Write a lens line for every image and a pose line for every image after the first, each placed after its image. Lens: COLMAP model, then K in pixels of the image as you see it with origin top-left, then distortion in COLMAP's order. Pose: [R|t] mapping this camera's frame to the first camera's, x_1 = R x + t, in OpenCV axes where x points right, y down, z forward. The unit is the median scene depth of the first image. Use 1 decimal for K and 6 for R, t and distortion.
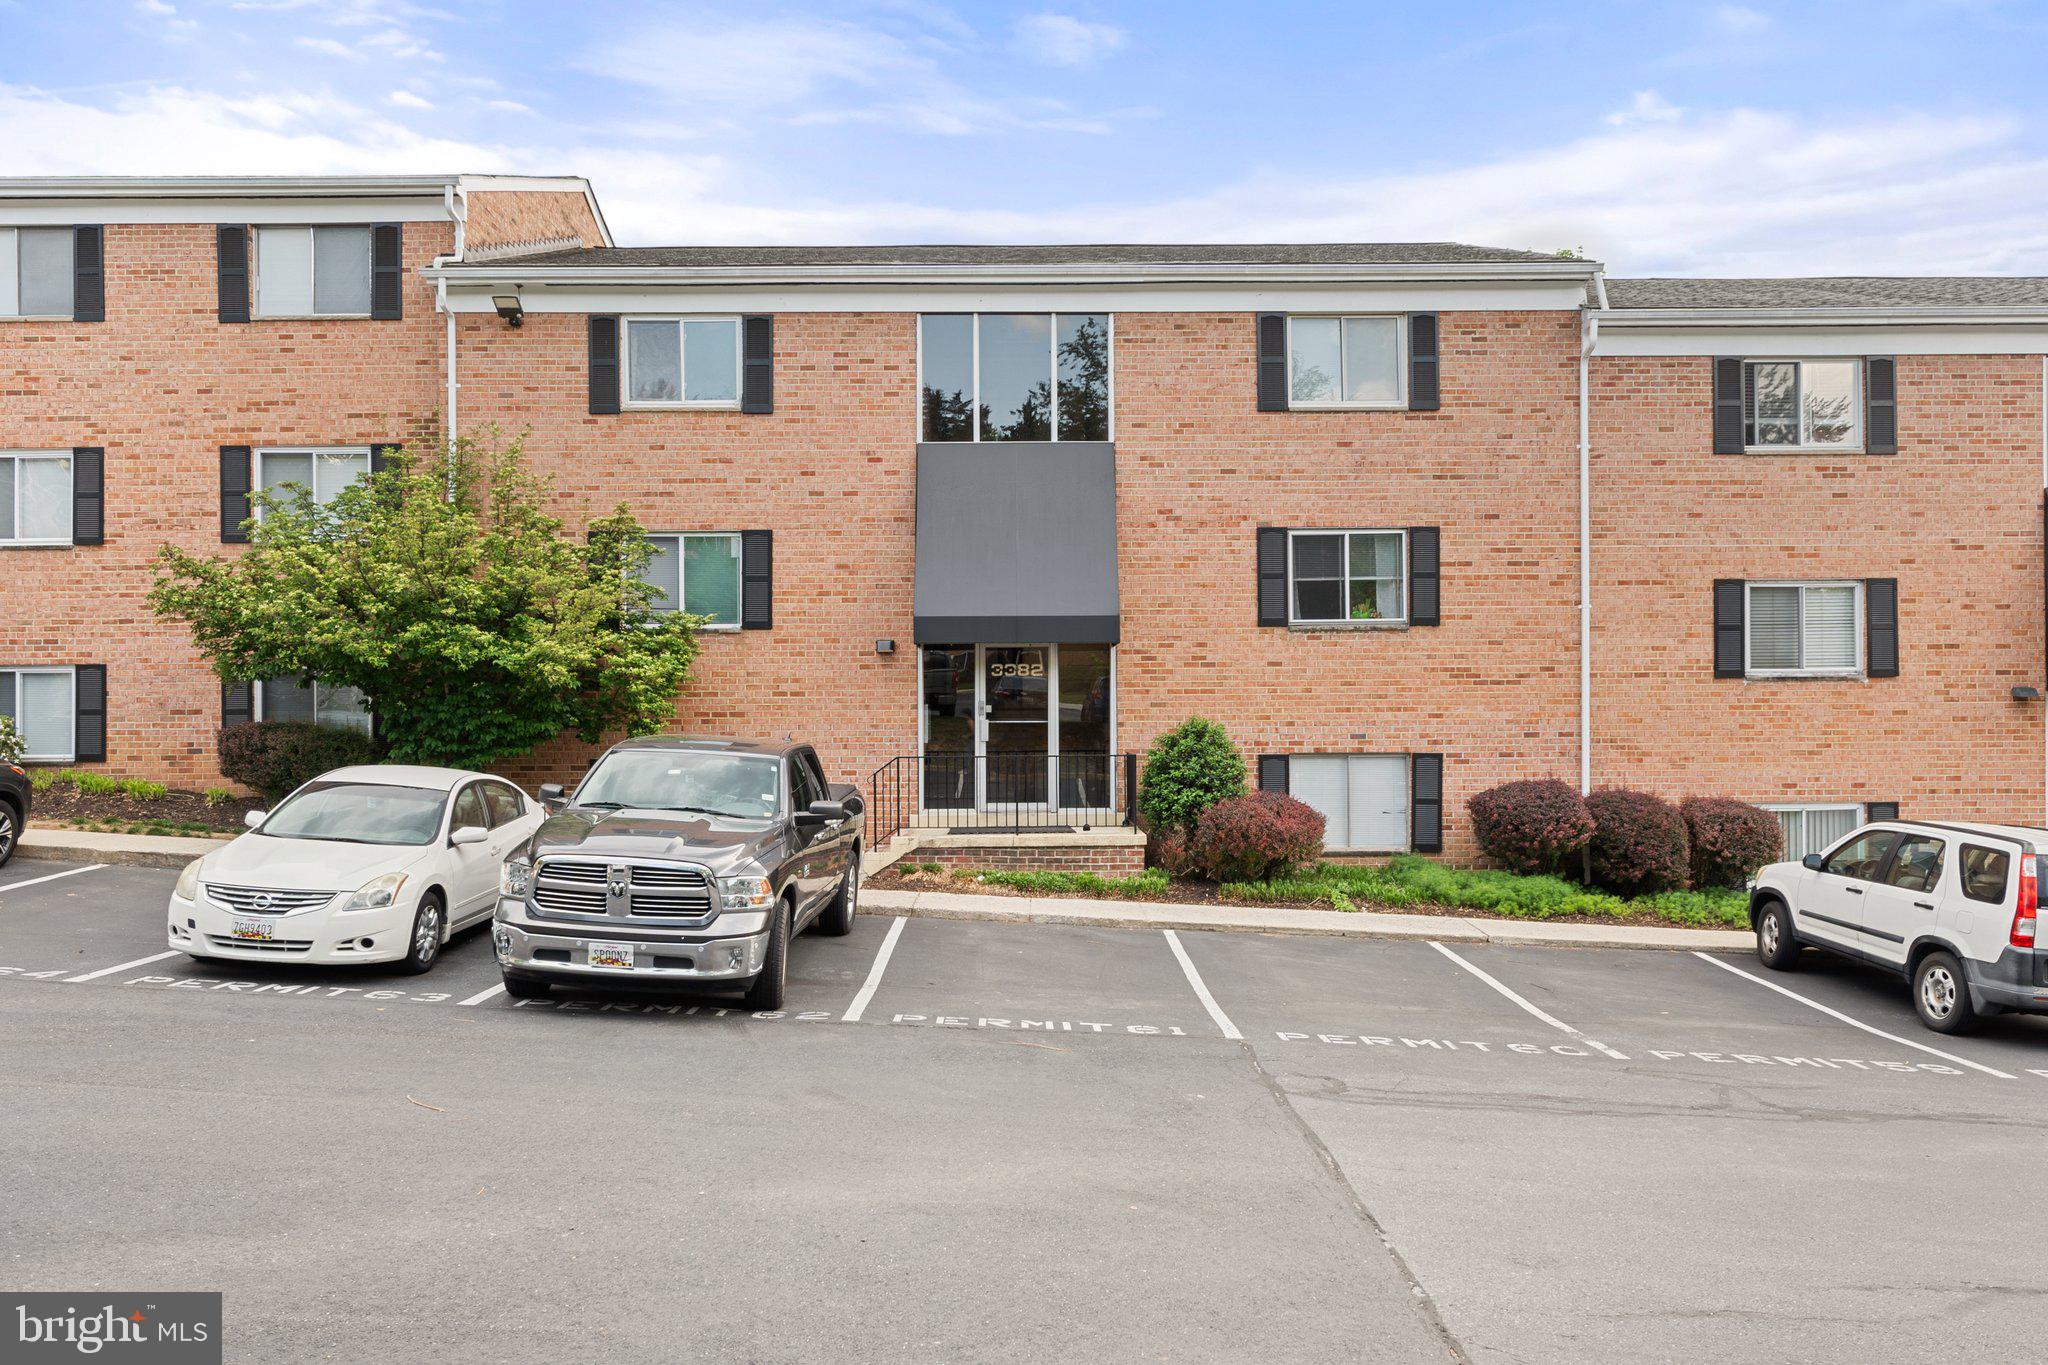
lens RADIAL K [[1568.8, 0, 1024.0], [0, 1568.8, 682.5], [0, 0, 1]] dist [0.001199, -0.001599]
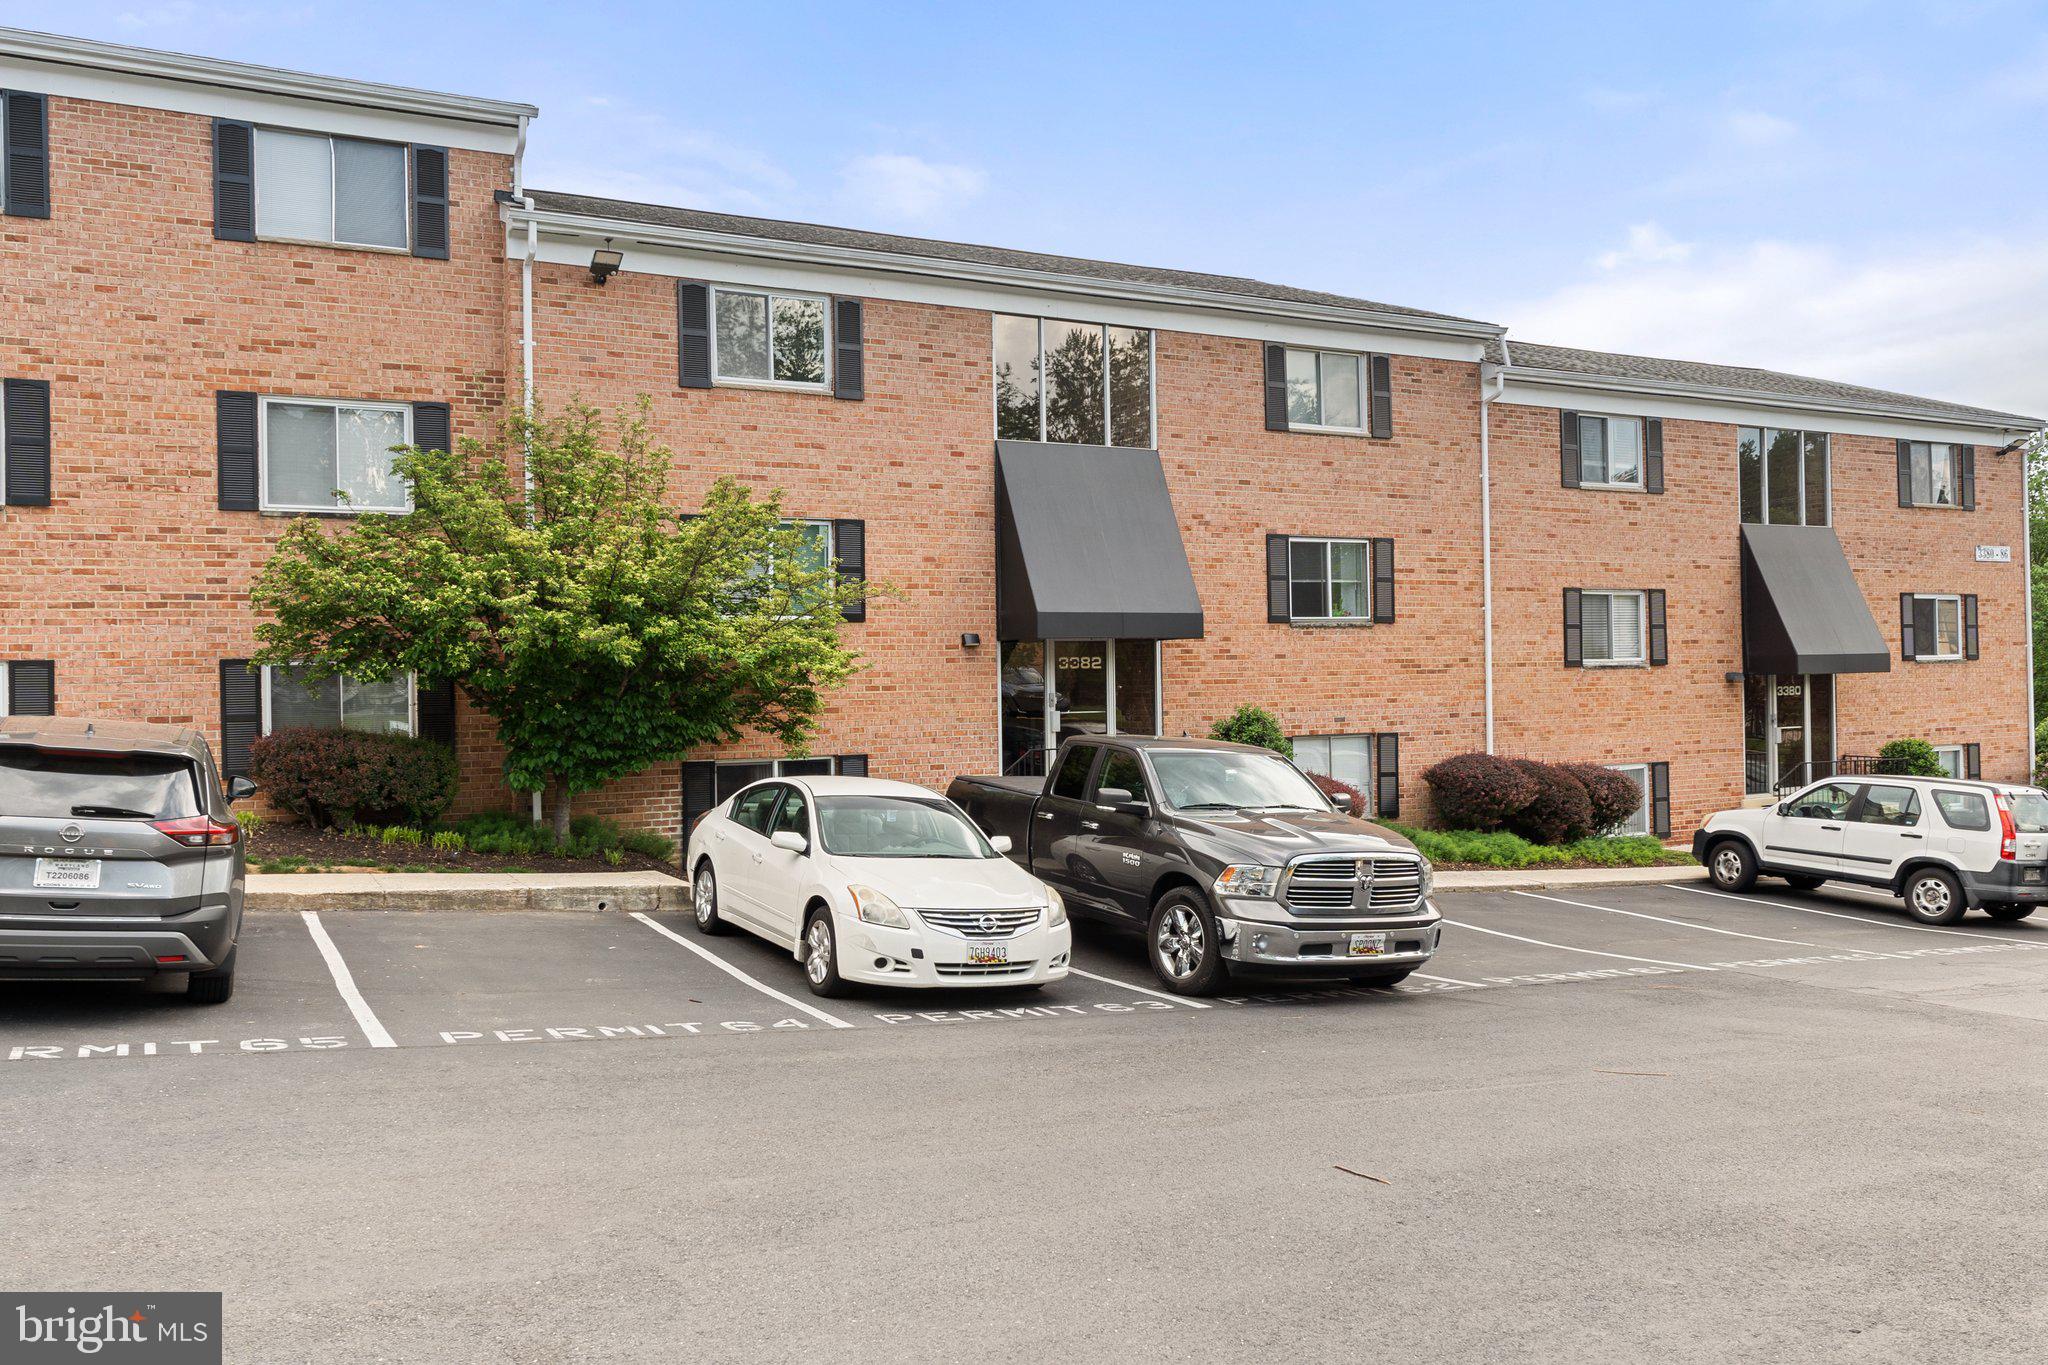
lens RADIAL K [[1616.3, 0, 1024.6], [0, 1616.3, 632.0], [0, 0, 1]] dist [-0.003271, 0.001040]
pose [[0.882084, 0.004678, 0.471069, -0.543249], [0.001293, 0.999923, -0.012353, -0.015215], [-0.471091, 0.011505, 0.882010, 0.069195]]
